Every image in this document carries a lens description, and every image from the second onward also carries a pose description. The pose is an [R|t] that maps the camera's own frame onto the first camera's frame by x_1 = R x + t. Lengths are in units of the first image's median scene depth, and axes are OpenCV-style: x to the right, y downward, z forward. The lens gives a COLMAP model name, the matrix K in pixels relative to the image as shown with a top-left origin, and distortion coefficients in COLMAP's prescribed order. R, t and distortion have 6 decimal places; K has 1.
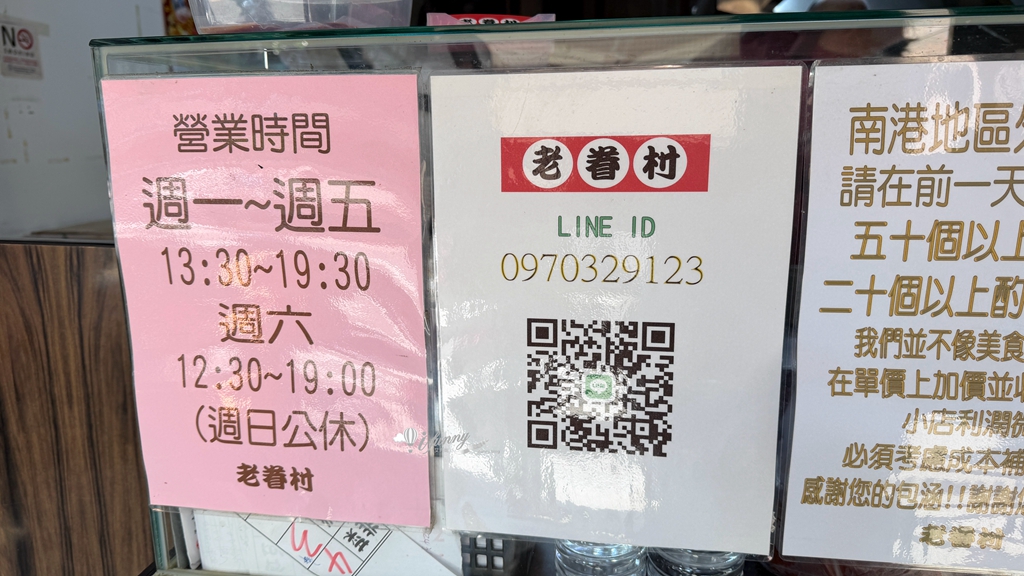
lens RADIAL K [[732.9, 0, 482.8], [0, 732.9, 317.4], [0, 0, 1]] dist [-0.002395, -0.048653]
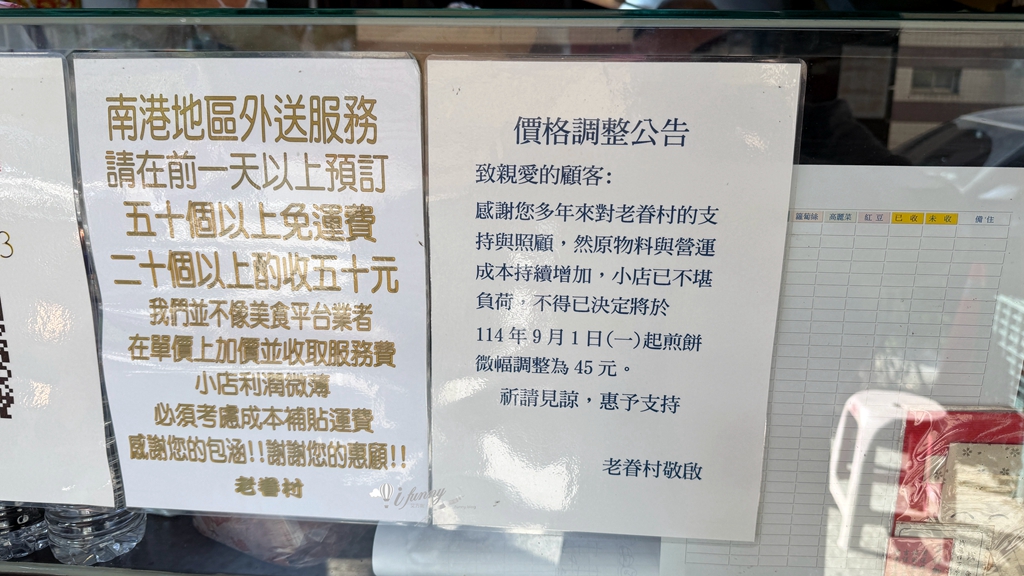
lens RADIAL K [[732.9, 0, 482.8], [0, 732.9, 317.4], [0, 0, 1]] dist [-0.002395, -0.048653]
pose [[0.988645, 0.002559, 0.150246, 0.873114], [-0.005444, 0.999809, 0.018789, 0.020314], [-0.150169, -0.019393, 0.988470, -0.173501]]
